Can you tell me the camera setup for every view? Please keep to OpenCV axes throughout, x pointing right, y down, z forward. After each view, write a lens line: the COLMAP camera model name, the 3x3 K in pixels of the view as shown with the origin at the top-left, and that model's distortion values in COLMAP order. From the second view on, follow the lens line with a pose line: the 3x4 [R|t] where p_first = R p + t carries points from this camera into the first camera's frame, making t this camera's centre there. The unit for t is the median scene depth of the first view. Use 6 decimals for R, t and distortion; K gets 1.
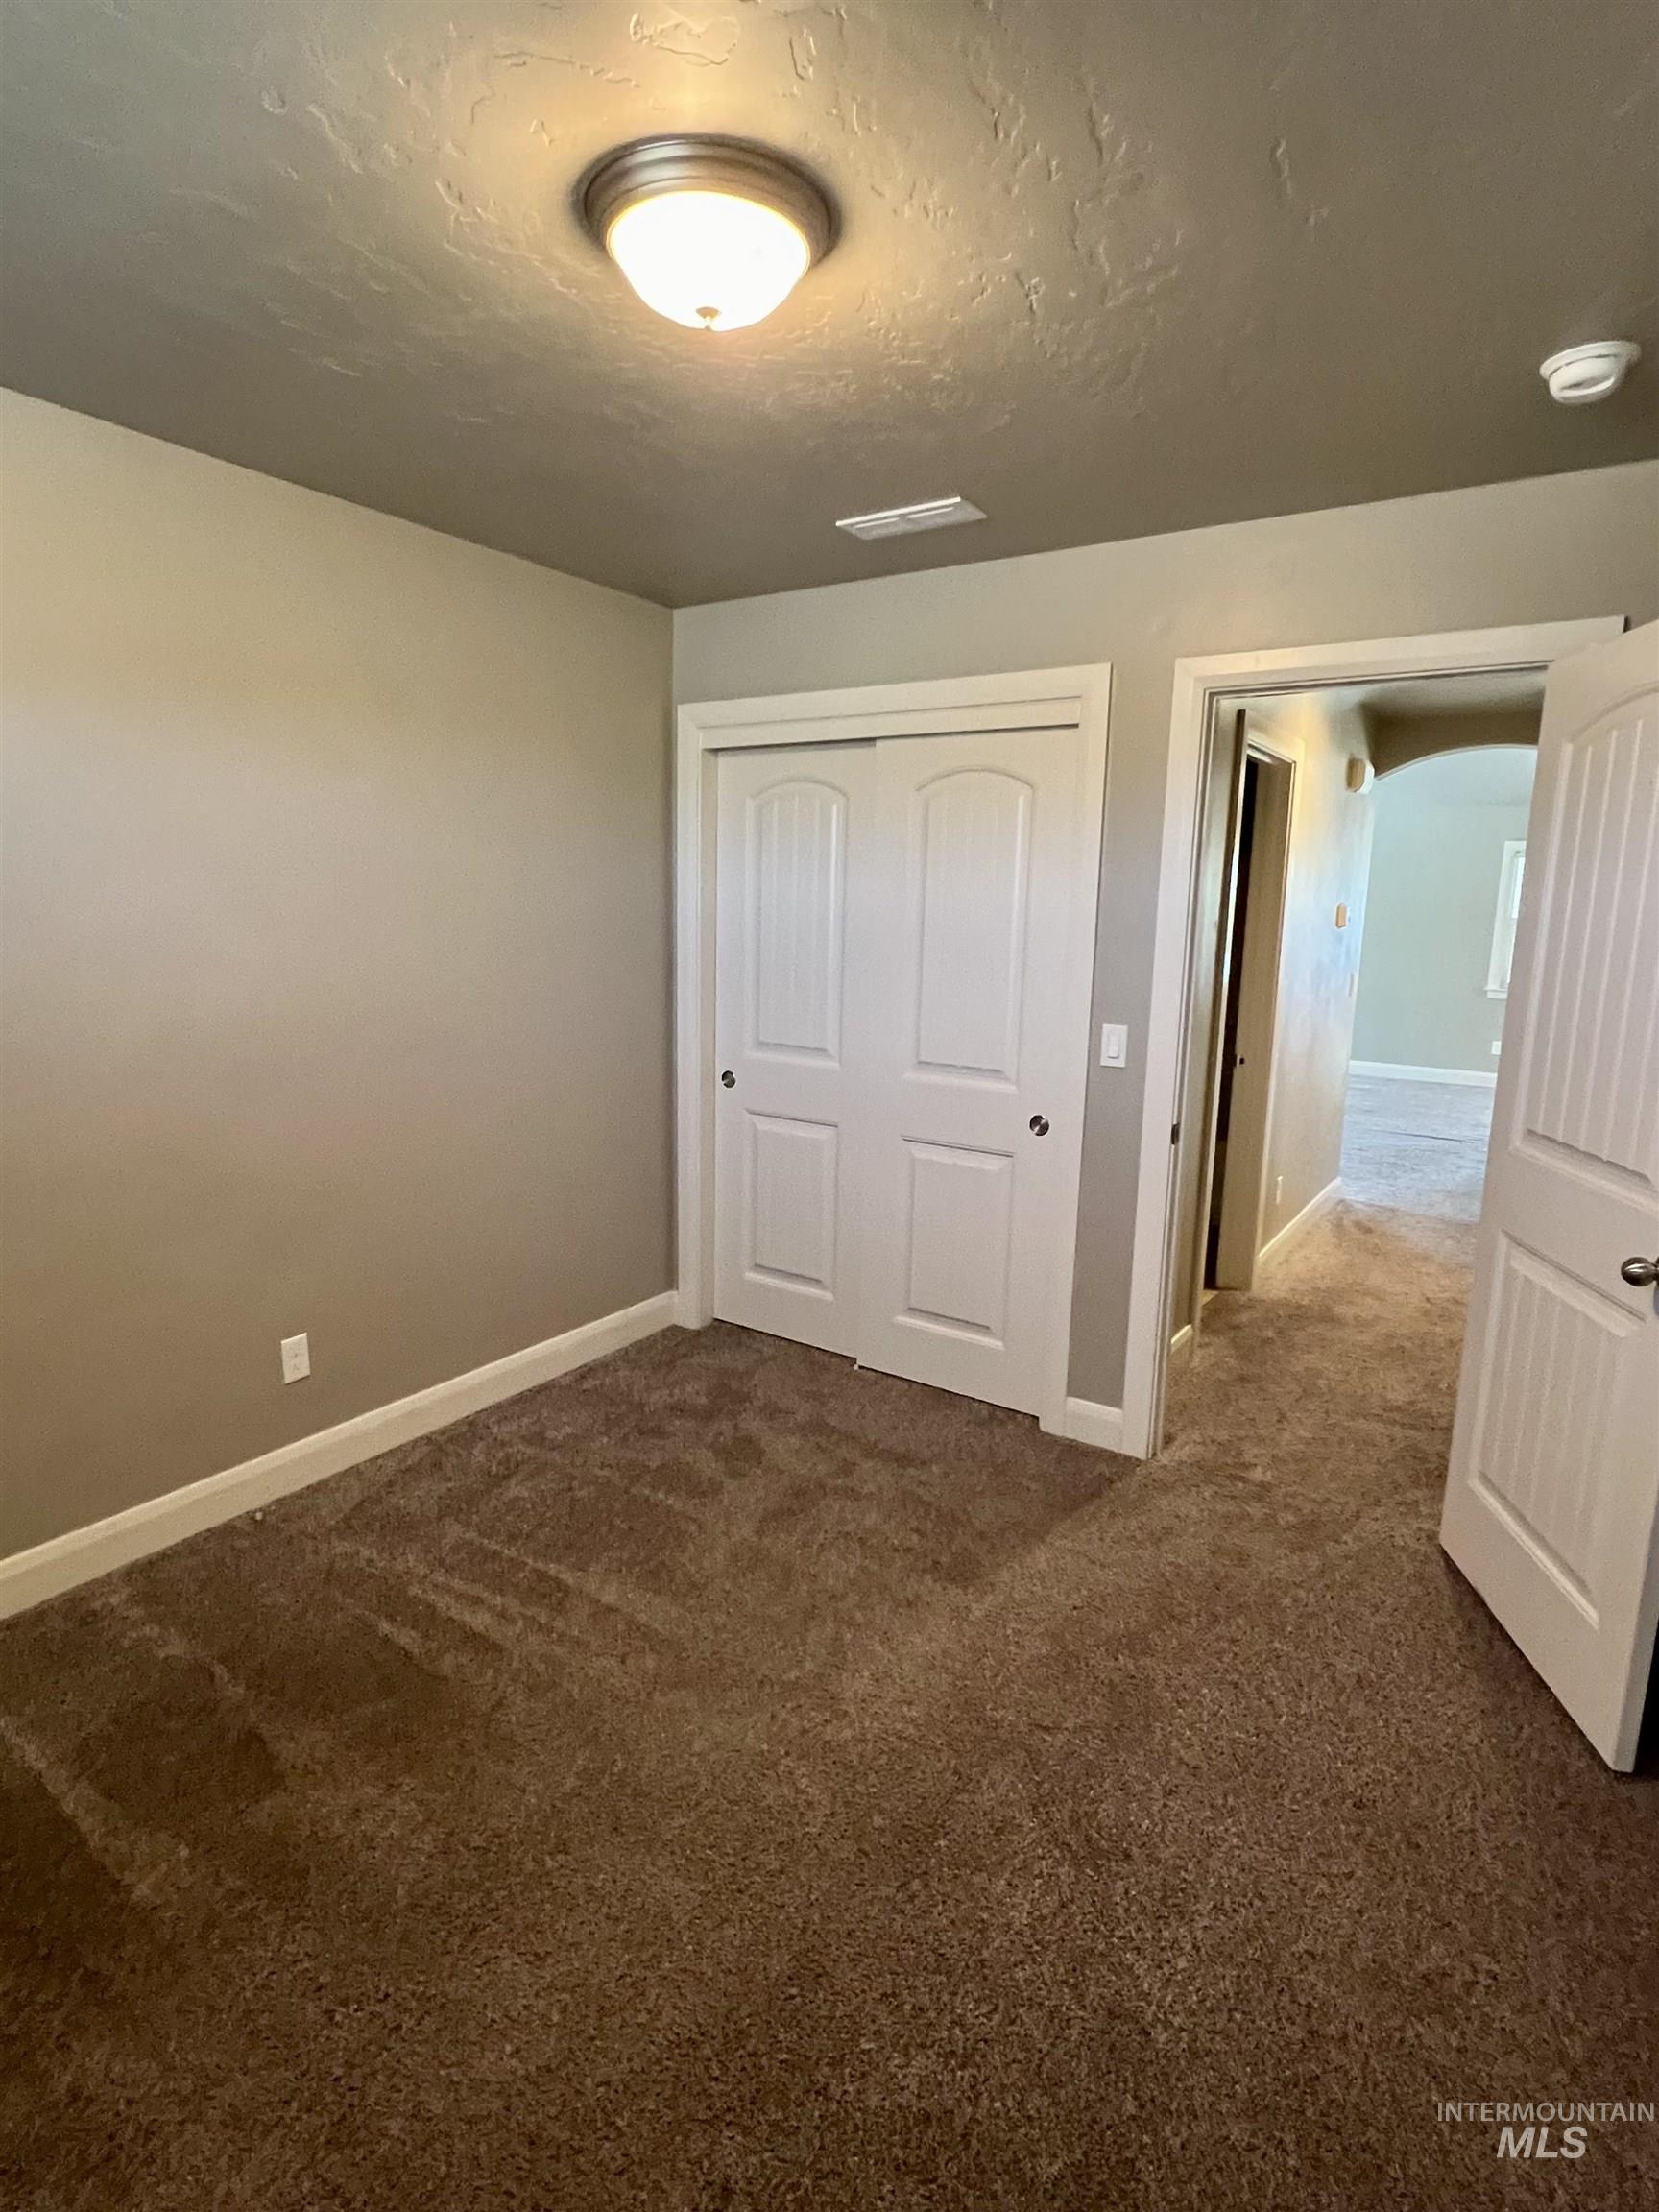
lens RADIAL K [[1133.1, 0, 825.9], [0, 1133.1, 1093.0], [0, 0, 1]] dist [-0.000407, -0.000466]
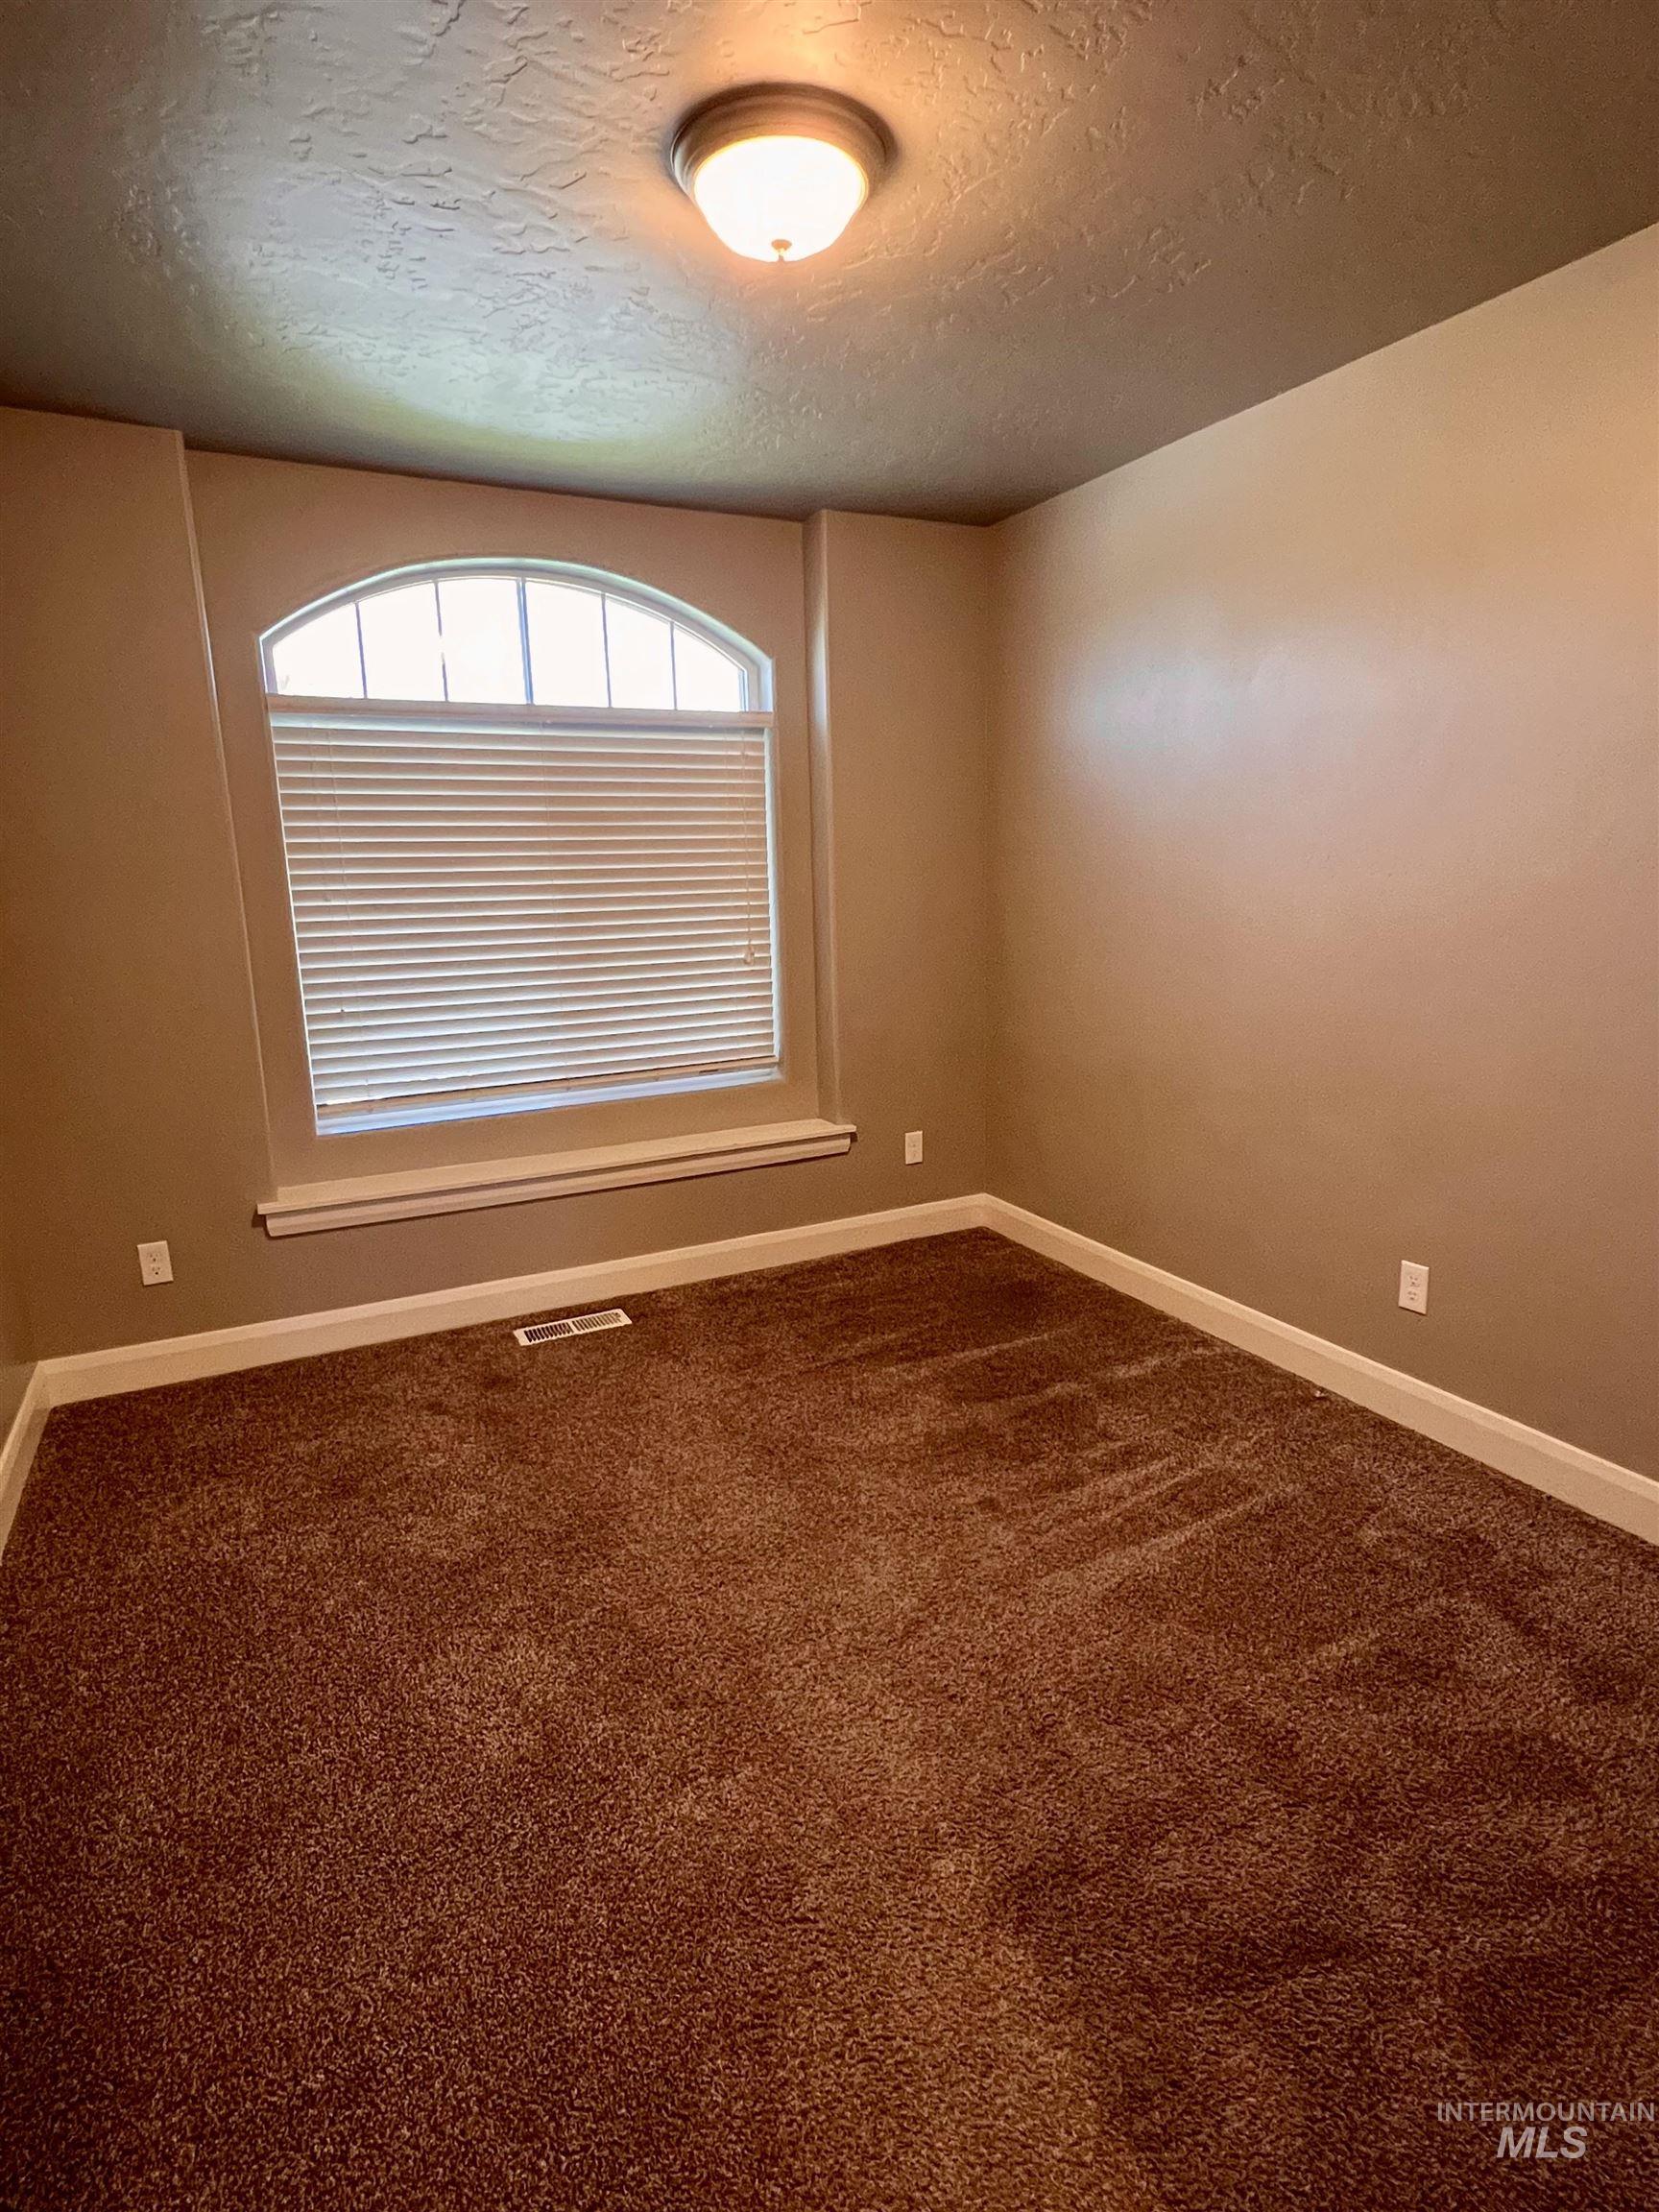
lens RADIAL K [[1133.1, 0, 827.9], [0, 1133.1, 1106.2], [0, 0, 1]] dist [-0.000407, -0.000466]
pose [[-0.474554, 0.184646, -0.860642, 0.601219], [-0.132440, 0.951642, 0.277196, -0.114118], [0.870206, 0.245528, -0.427151, 1.057984]]
